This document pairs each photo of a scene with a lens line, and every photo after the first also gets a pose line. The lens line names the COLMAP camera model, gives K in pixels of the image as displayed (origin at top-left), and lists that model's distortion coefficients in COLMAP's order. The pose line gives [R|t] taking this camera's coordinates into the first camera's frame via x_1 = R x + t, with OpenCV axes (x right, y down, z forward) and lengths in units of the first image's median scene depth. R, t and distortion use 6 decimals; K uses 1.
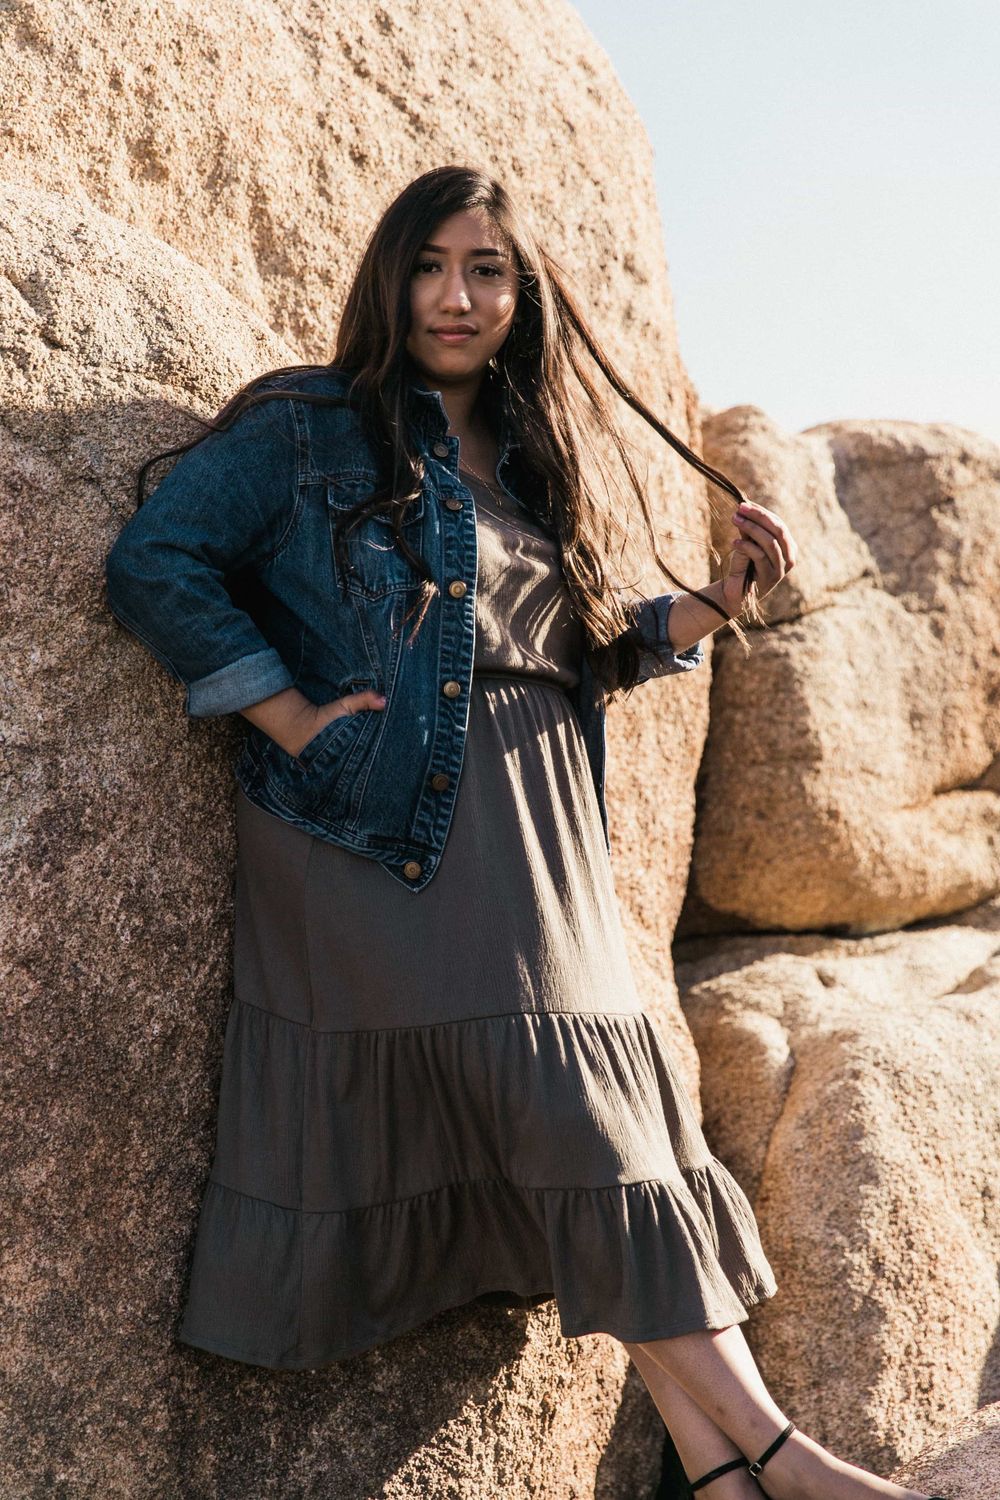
lens RADIAL K [[3062.9, 0, 499.5], [0, 3062.9, 739.9], [0, 0, 1]] dist [-0.020983, 0.000000]
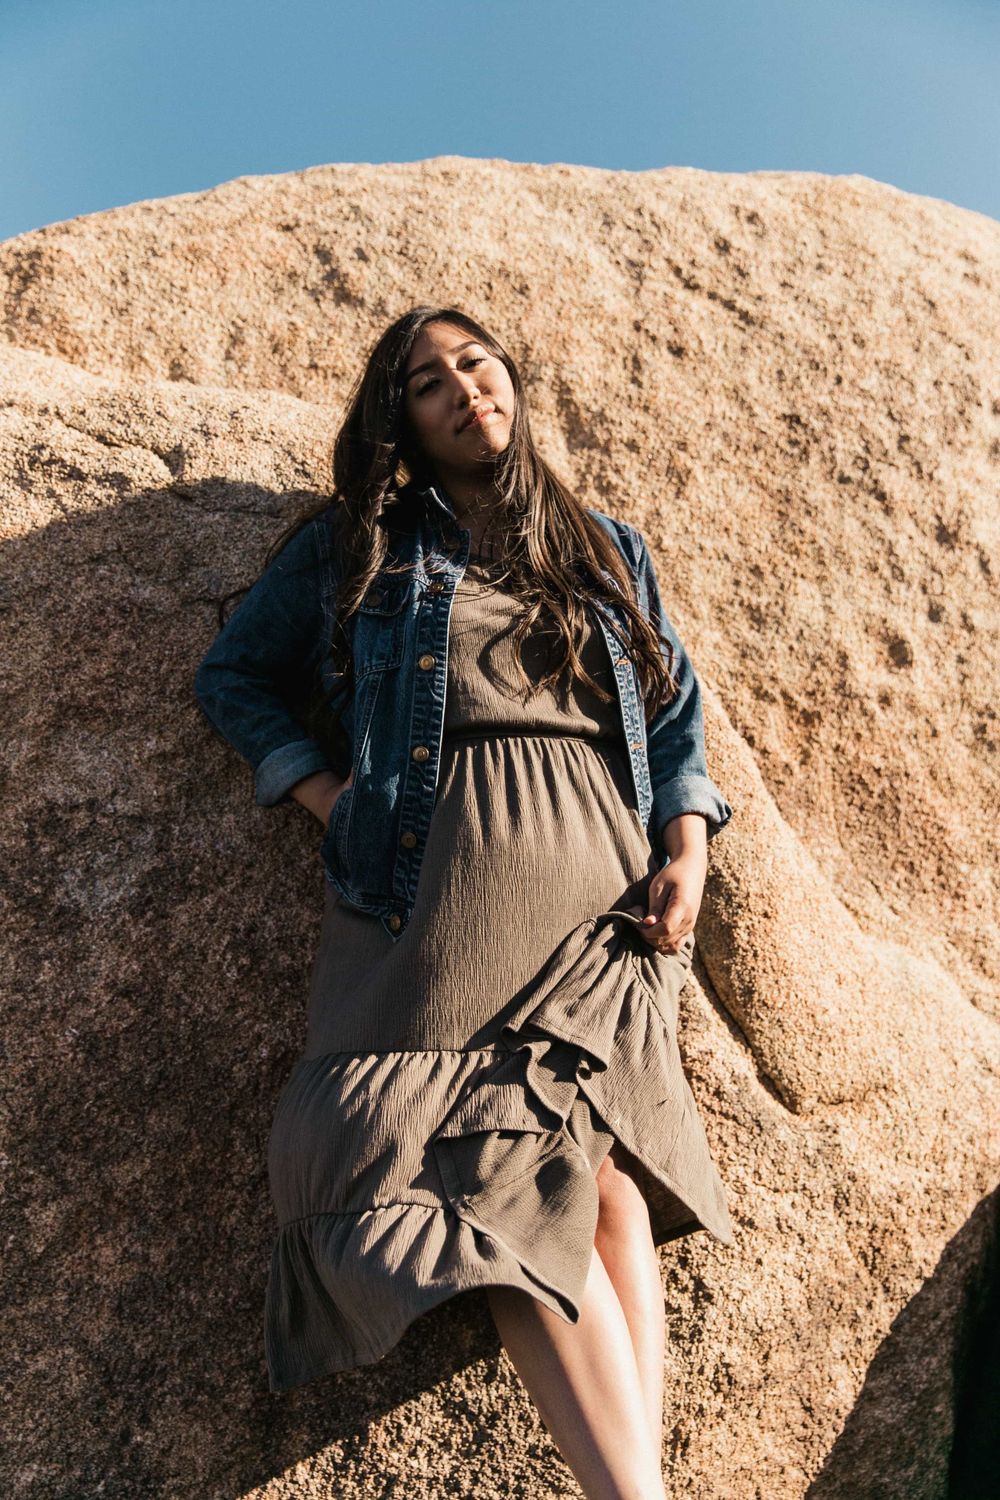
lens RADIAL K [[1582.8, 0, 496.0], [0, 1582.8, 740.8], [0, 0, 1]] dist [0.014871, 0.000000]
pose [[0.797205, -0.074230, -0.599127, 0.327785], [0.022432, 0.995369, -0.093475, 0.032817], [0.603292, 0.061079, 0.795178, 0.546123]]
